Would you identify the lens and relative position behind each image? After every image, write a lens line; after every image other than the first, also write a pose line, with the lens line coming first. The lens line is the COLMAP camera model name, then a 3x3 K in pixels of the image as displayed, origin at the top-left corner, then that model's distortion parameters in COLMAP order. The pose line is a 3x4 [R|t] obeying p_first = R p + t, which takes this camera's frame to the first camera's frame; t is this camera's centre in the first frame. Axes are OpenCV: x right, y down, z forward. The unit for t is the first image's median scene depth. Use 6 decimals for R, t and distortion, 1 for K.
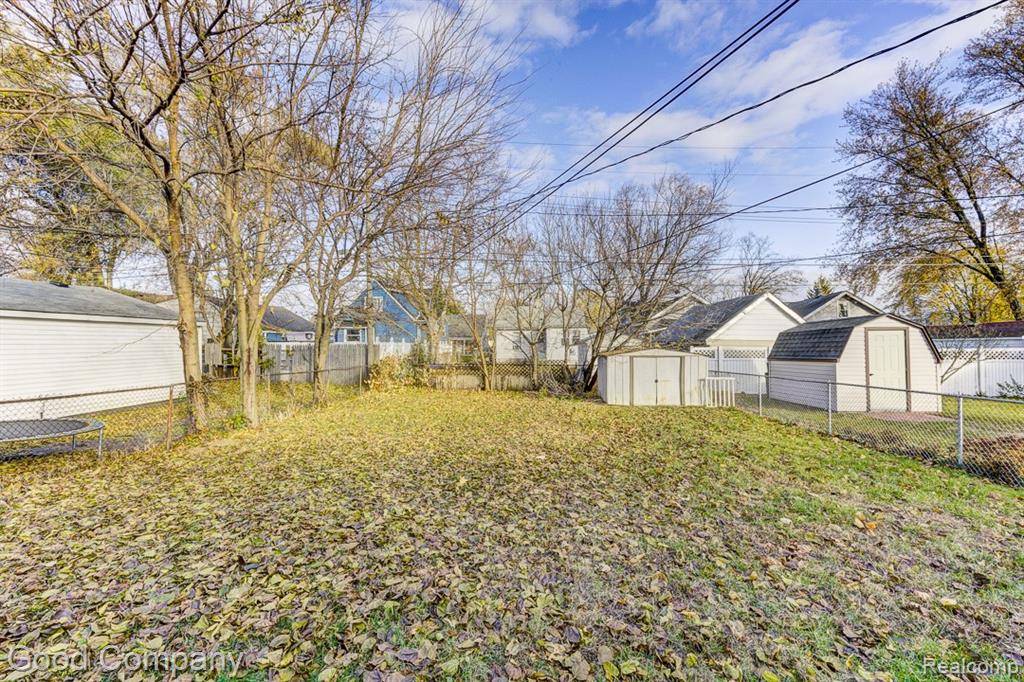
lens RADIAL K [[428.7, 0, 512.0], [0, 428.7, 339.9], [0, 0, 1]] dist [0.004096, 0.000477]
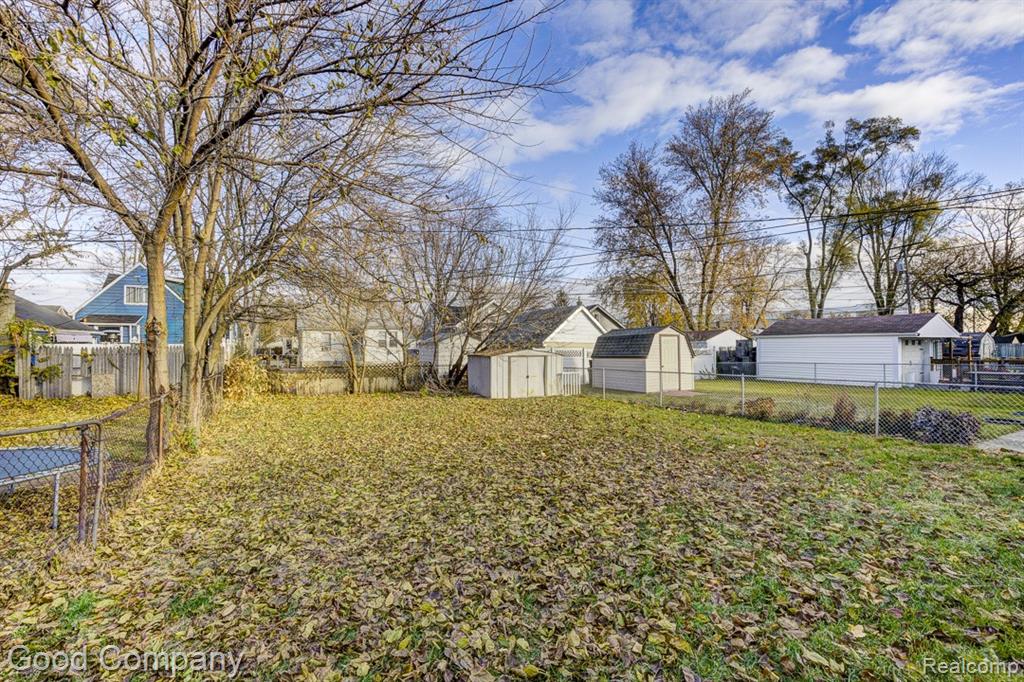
lens RADIAL K [[429.6, 0, 510.9], [0, 429.6, 340.1], [0, 0, 1]] dist [-0.002057, -0.000033]
pose [[0.872893, 0.005788, 0.487878, -0.228577], [-0.004475, 0.999983, -0.003857, -0.001319], [-0.487892, 0.001183, 0.872903, -0.021738]]
